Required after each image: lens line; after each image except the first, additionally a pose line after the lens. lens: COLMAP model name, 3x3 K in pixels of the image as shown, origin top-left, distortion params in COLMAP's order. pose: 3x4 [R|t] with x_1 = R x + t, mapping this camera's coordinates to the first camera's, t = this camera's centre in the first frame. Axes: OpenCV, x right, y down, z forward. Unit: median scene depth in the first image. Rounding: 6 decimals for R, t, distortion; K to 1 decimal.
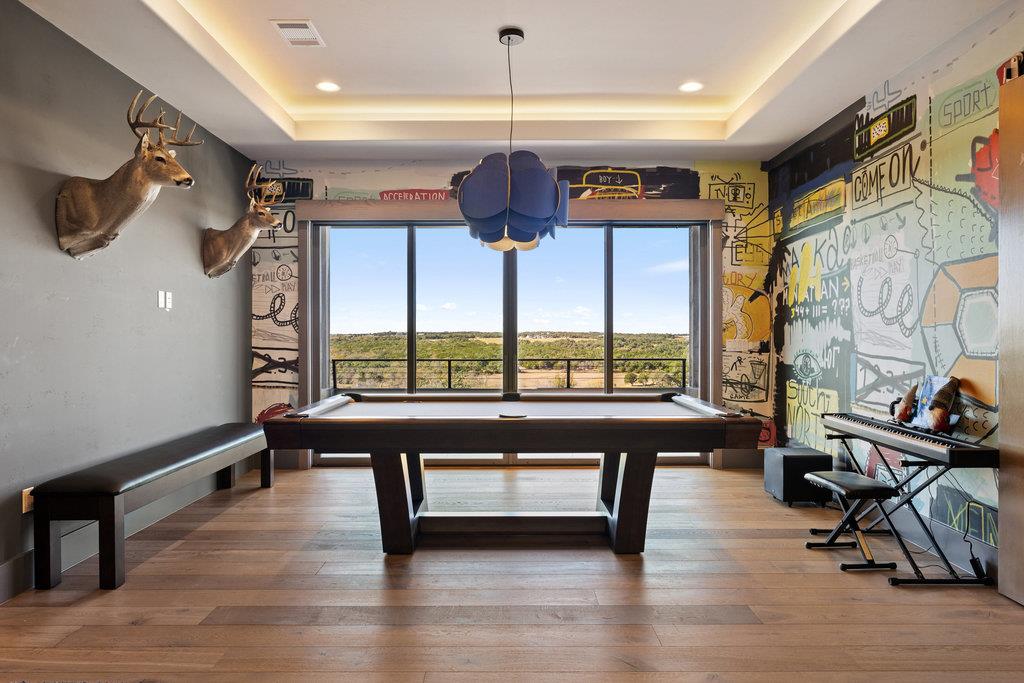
lens RADIAL K [[631.7, 0, 515.4], [0, 631.7, 340.2], [0, 0, 1]] dist [0.001452, -0.000273]
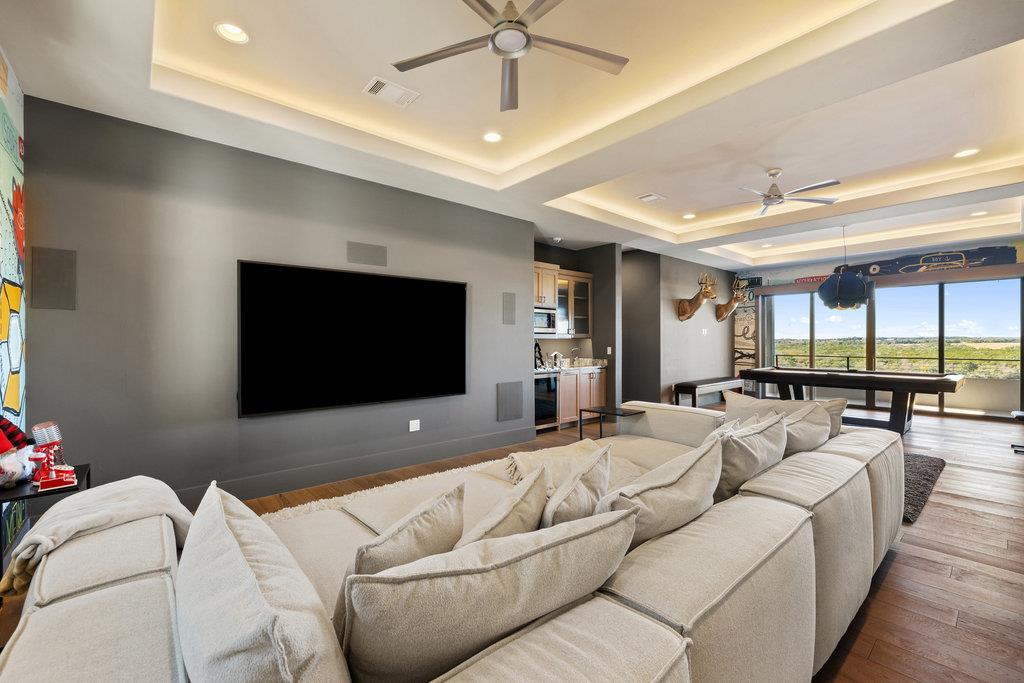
lens RADIAL K [[435.2, 0, 508.7], [0, 435.2, 340.3], [0, 0, 1]] dist [0.003066, -0.000443]
pose [[0.645478, 0.001222, -0.763778, 0.308065], [-0.006745, 0.999969, -0.004101, -0.006957], [0.763749, 0.007799, 0.645466, -0.760845]]
